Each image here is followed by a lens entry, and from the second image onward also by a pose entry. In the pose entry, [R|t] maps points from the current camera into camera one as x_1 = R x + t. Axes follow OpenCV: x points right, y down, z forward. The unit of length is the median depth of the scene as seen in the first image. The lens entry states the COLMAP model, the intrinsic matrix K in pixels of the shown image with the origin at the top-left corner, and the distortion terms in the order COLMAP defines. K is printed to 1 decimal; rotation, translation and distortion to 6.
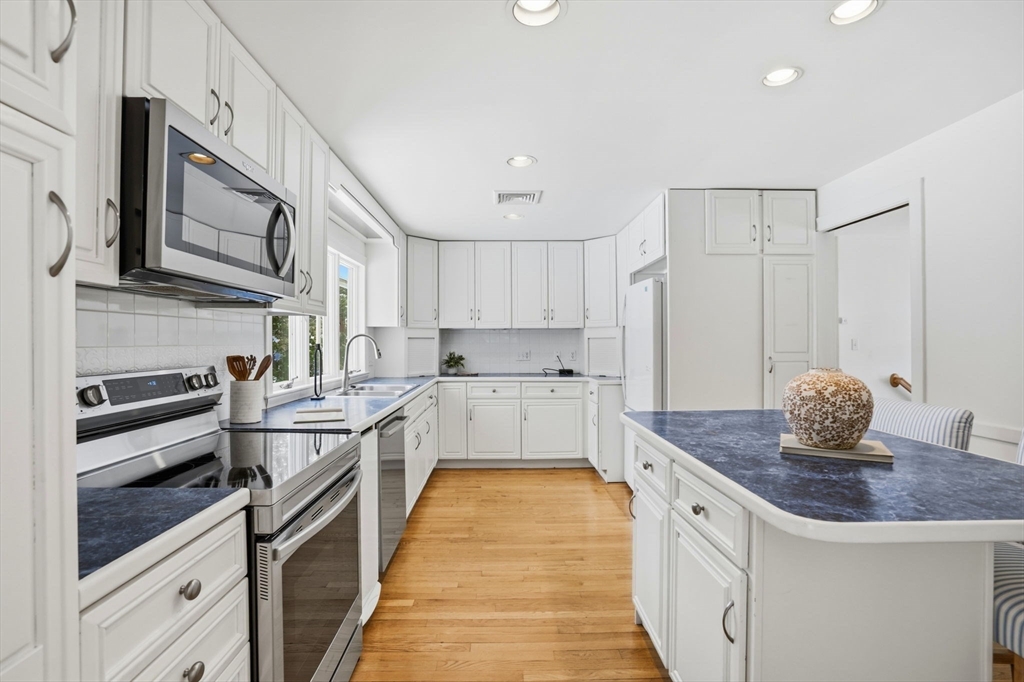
lens RADIAL K [[466.8, 0, 512.0], [0, 466.8, 341.0], [0, 0, 1]] dist [-0.002146, -0.000189]
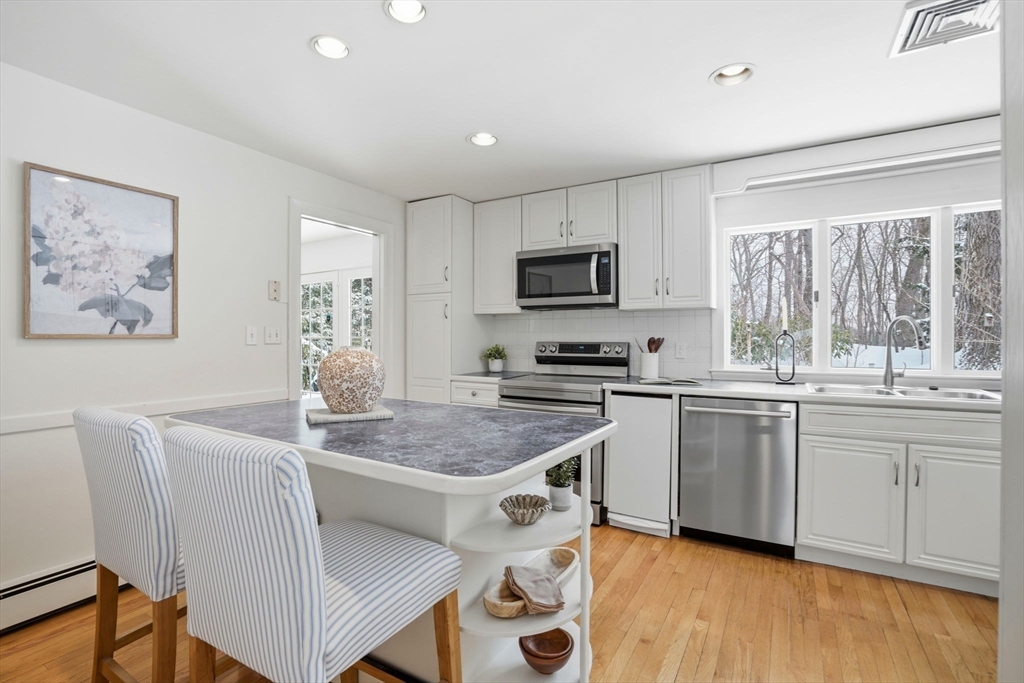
lens RADIAL K [[466.8, 0, 512.0], [0, 466.8, 341.5], [0, 0, 1]] dist [-0.002146, -0.000189]
pose [[-0.519957, 0.005992, -0.854172, 0.926658], [0.004991, 0.999980, 0.003976, 0.032817], [0.854178, -0.002196, -0.519976, 1.247743]]
